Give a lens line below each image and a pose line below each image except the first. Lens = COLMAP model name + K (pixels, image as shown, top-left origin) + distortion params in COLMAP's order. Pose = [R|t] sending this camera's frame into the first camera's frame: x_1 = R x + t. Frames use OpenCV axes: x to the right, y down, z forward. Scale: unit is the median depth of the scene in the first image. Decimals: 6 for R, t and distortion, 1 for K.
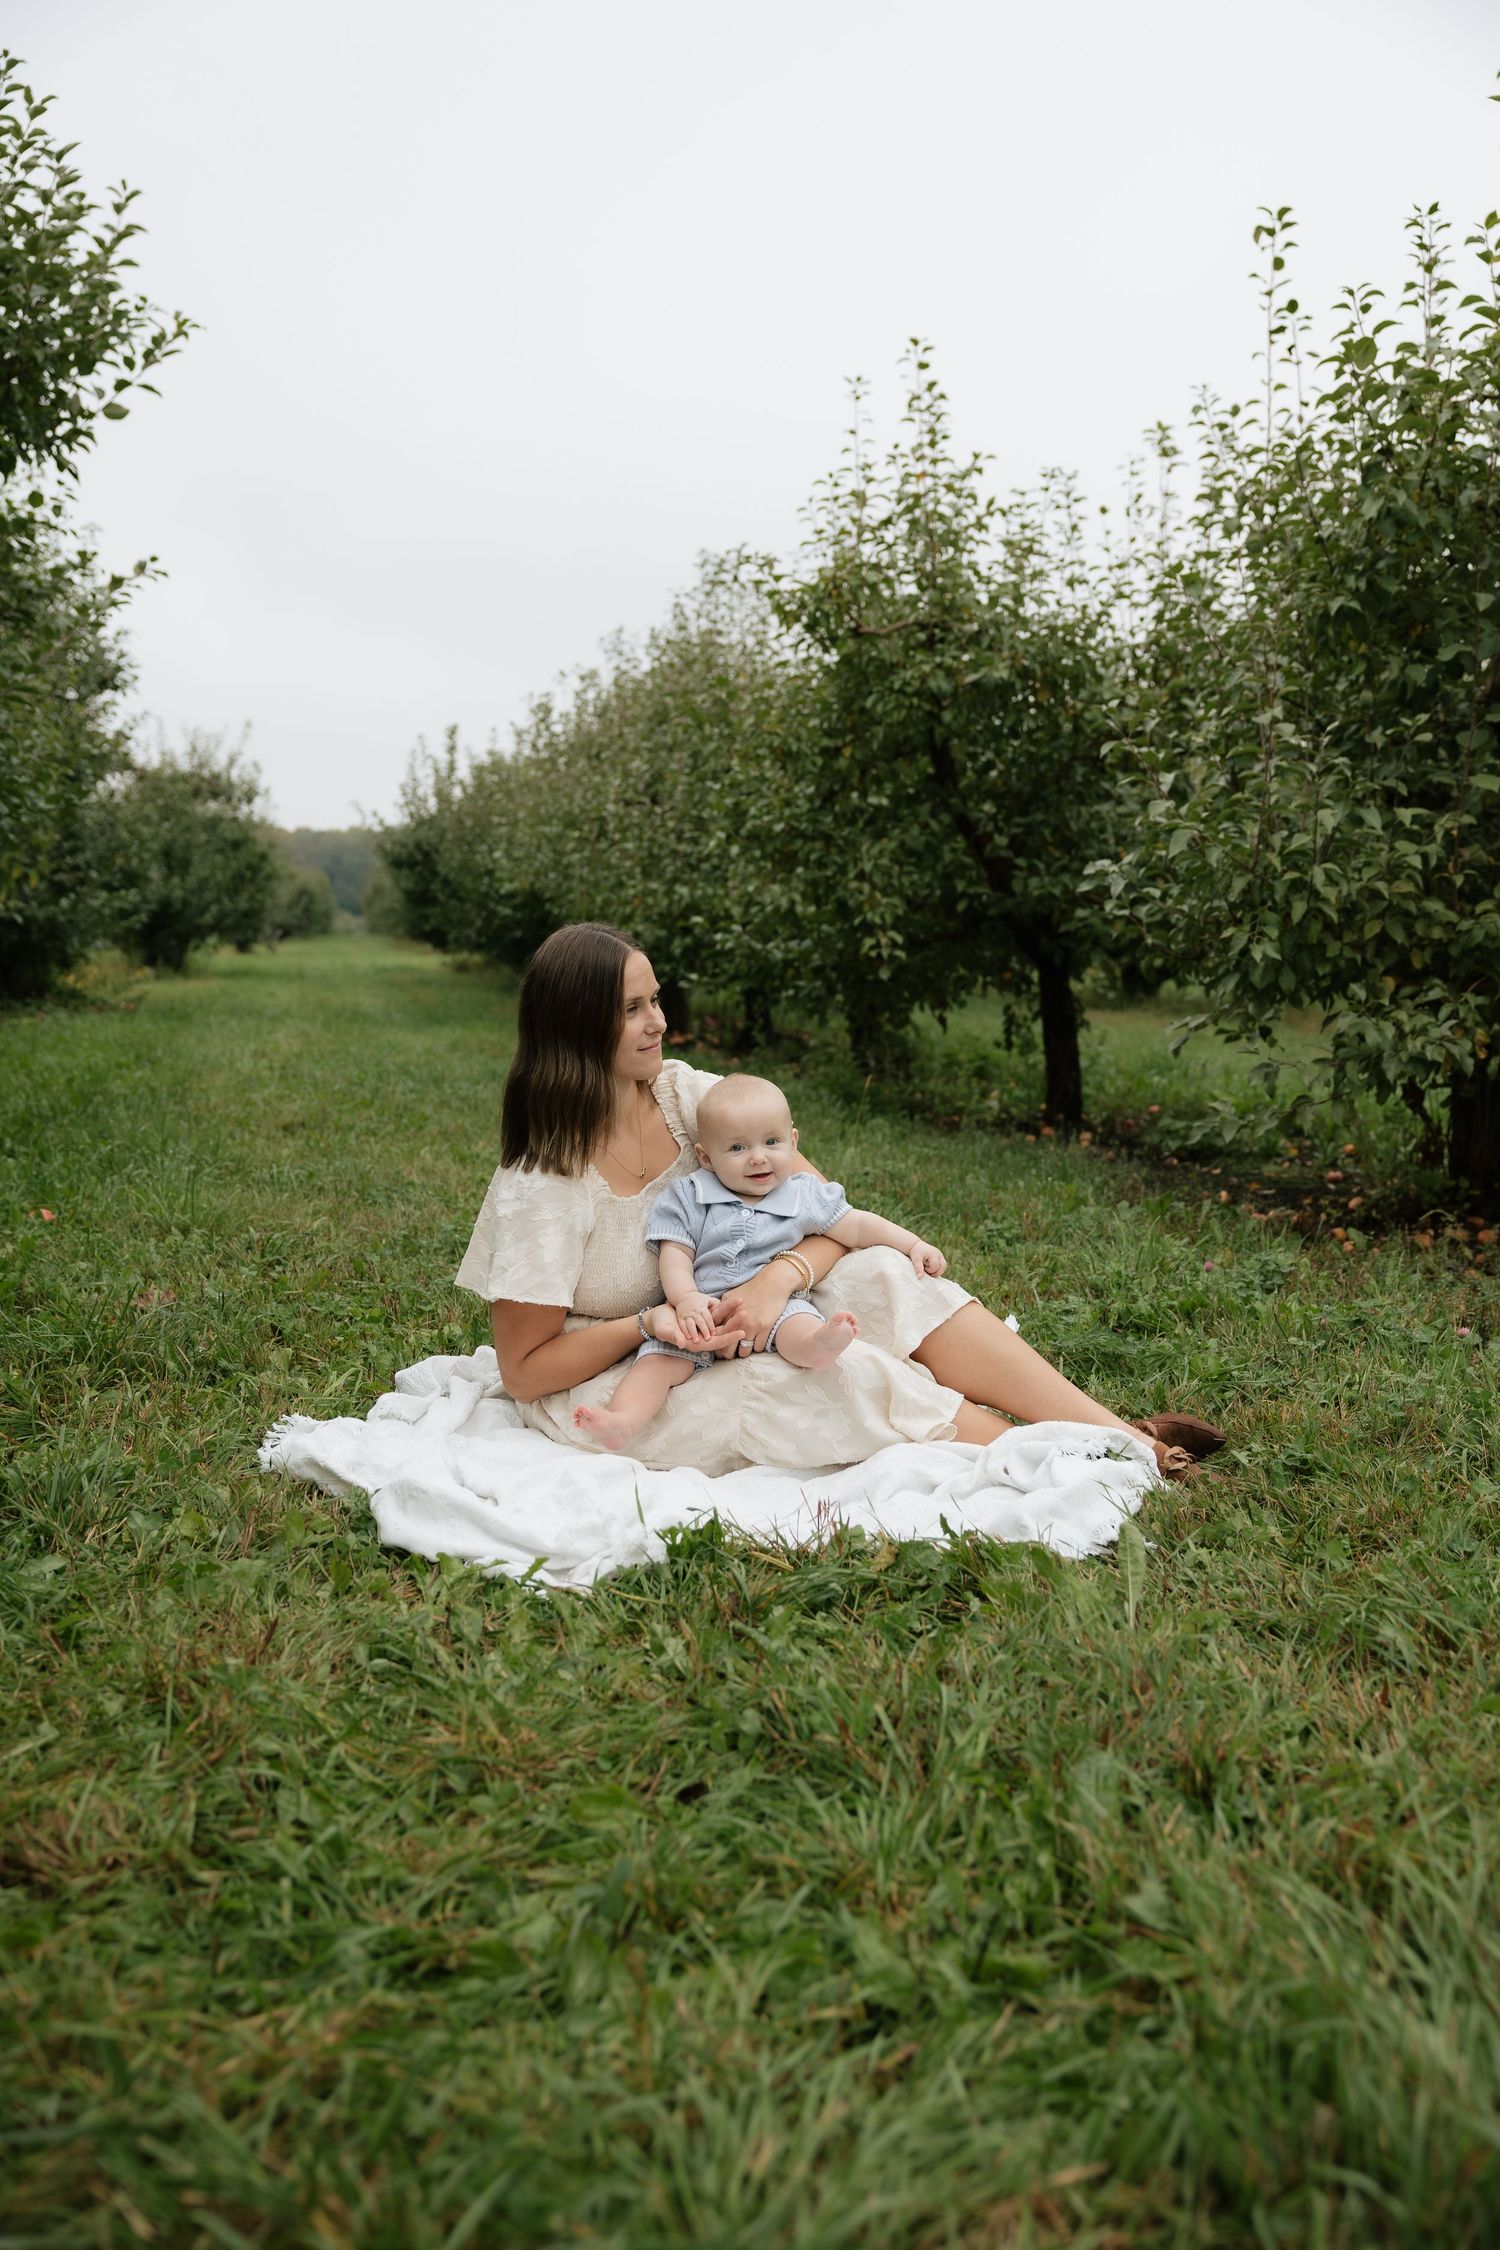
lens RADIAL K [[2190.1, 0, 750.0], [0, 2190.1, 1125.0], [0, 0, 1]] dist [-0.005104, -0.000643]
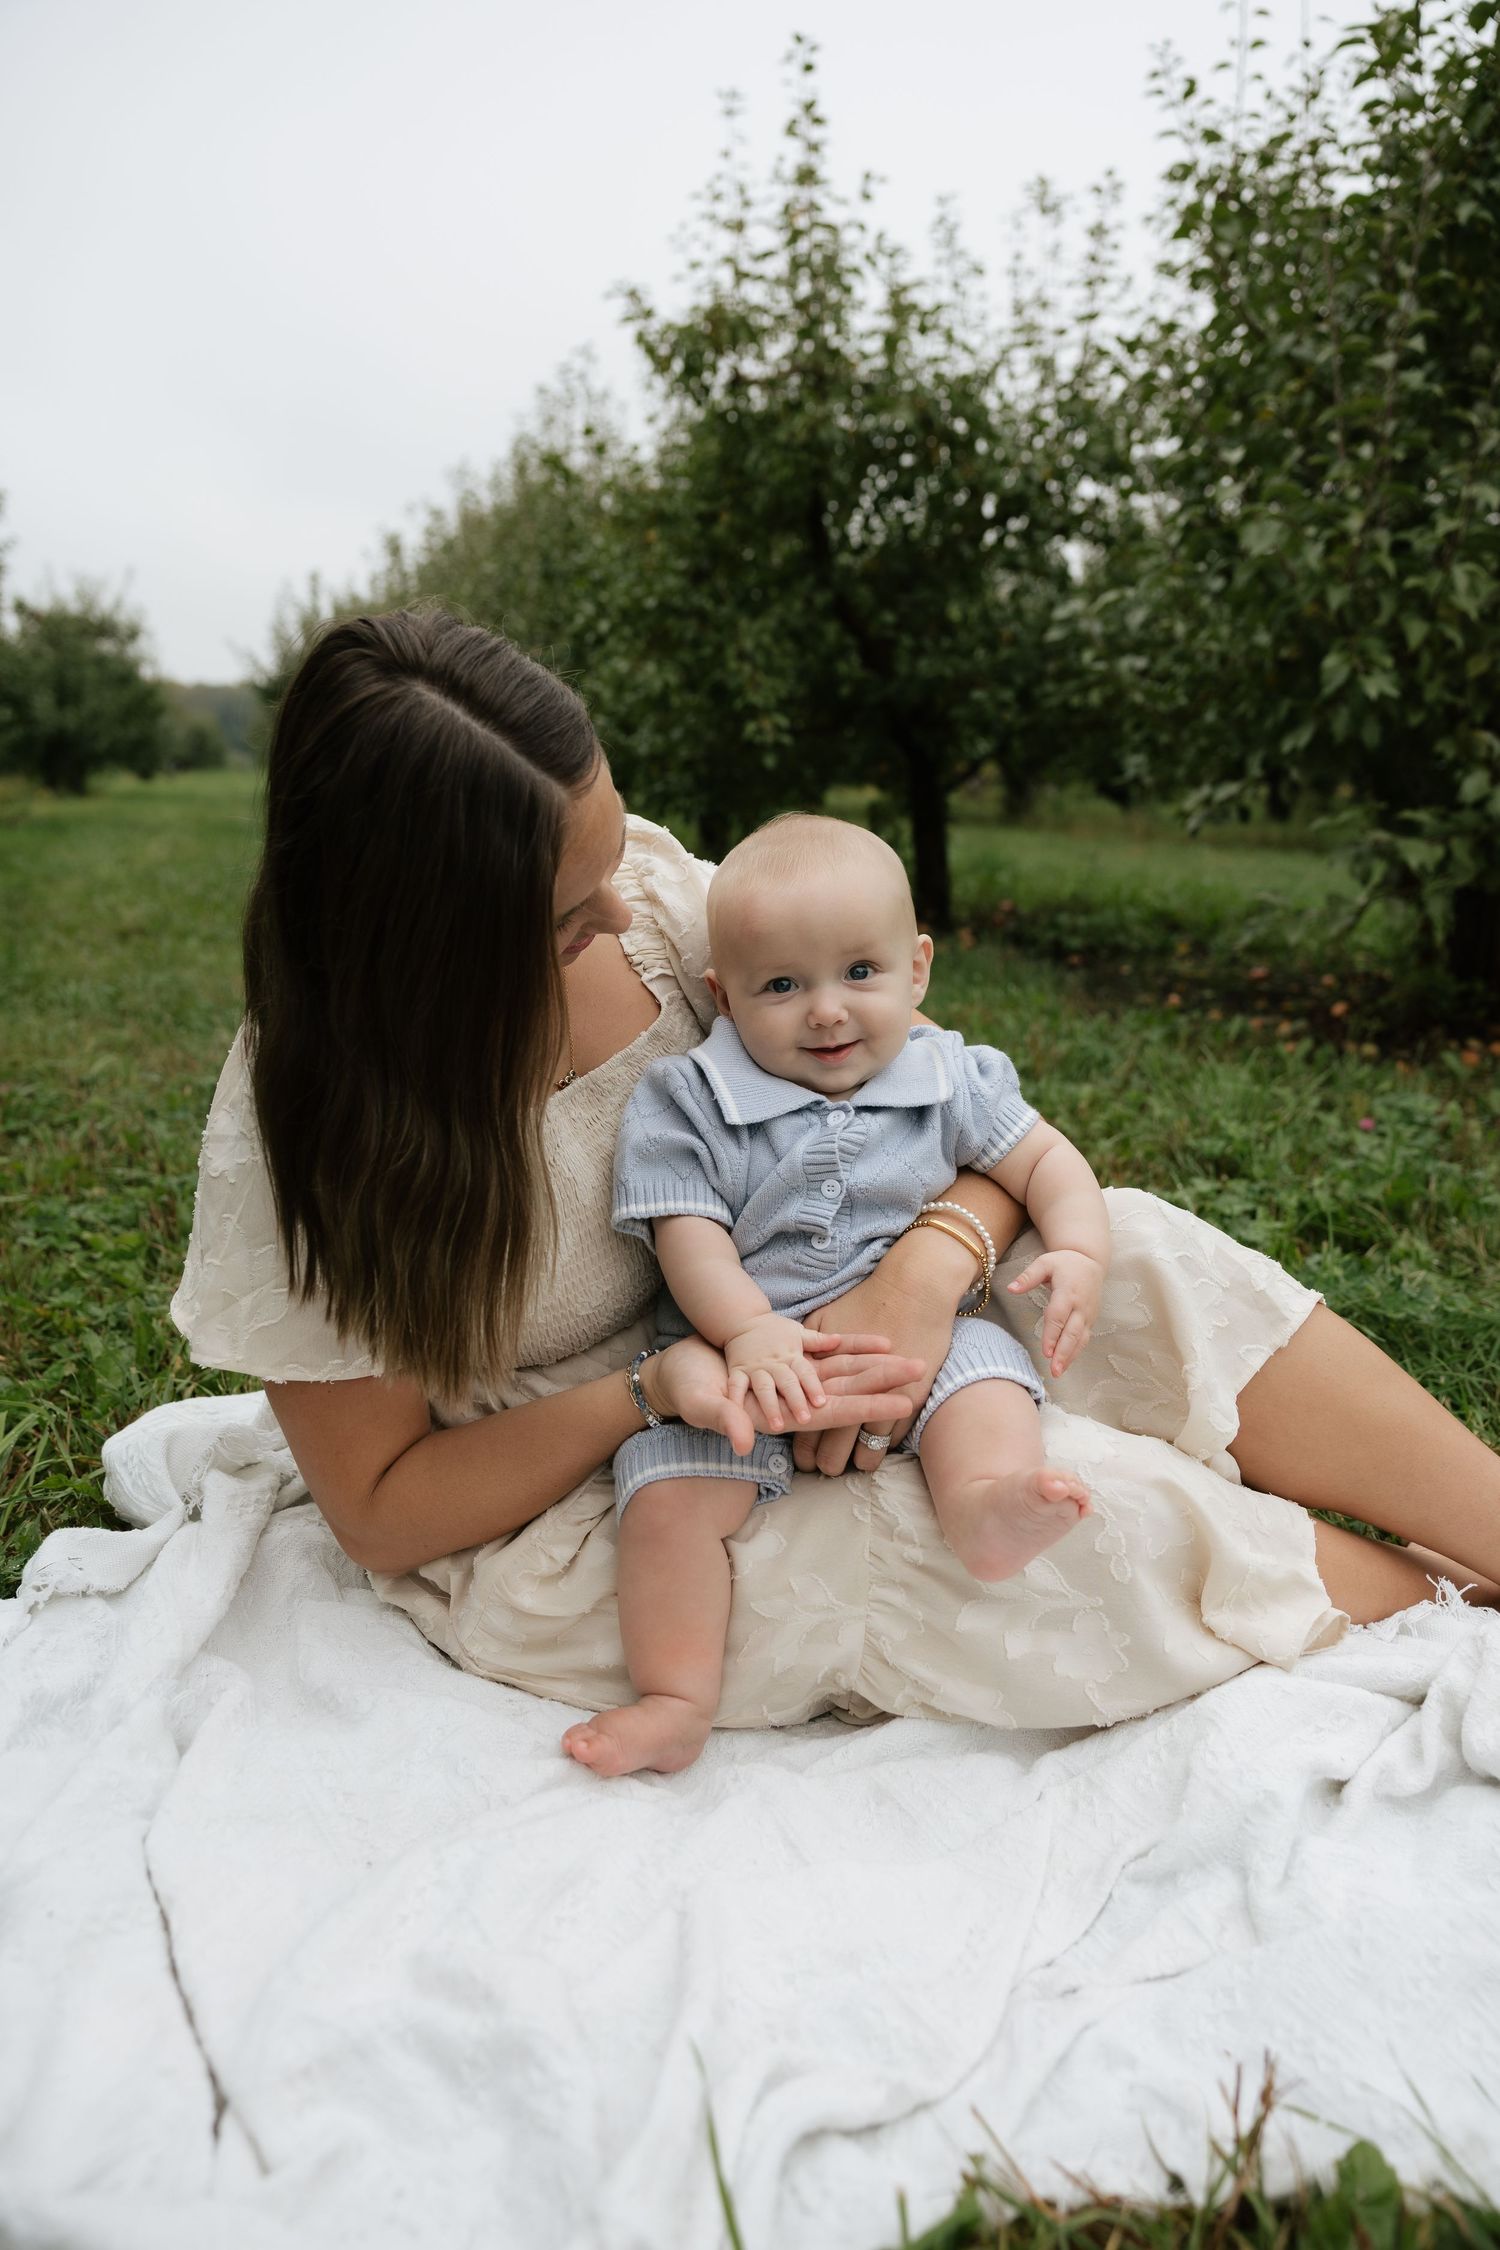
lens RADIAL K [[1714.4, 0, 741.8], [0, 1714.4, 1095.5], [0, 0, 1]] dist [-0.006678, 0.001819]
pose [[0.995190, -0.020591, 0.095771, -0.022414], [0.010791, 0.994752, 0.101744, -0.001825], [-0.097363, -0.100221, 0.990190, 0.260670]]
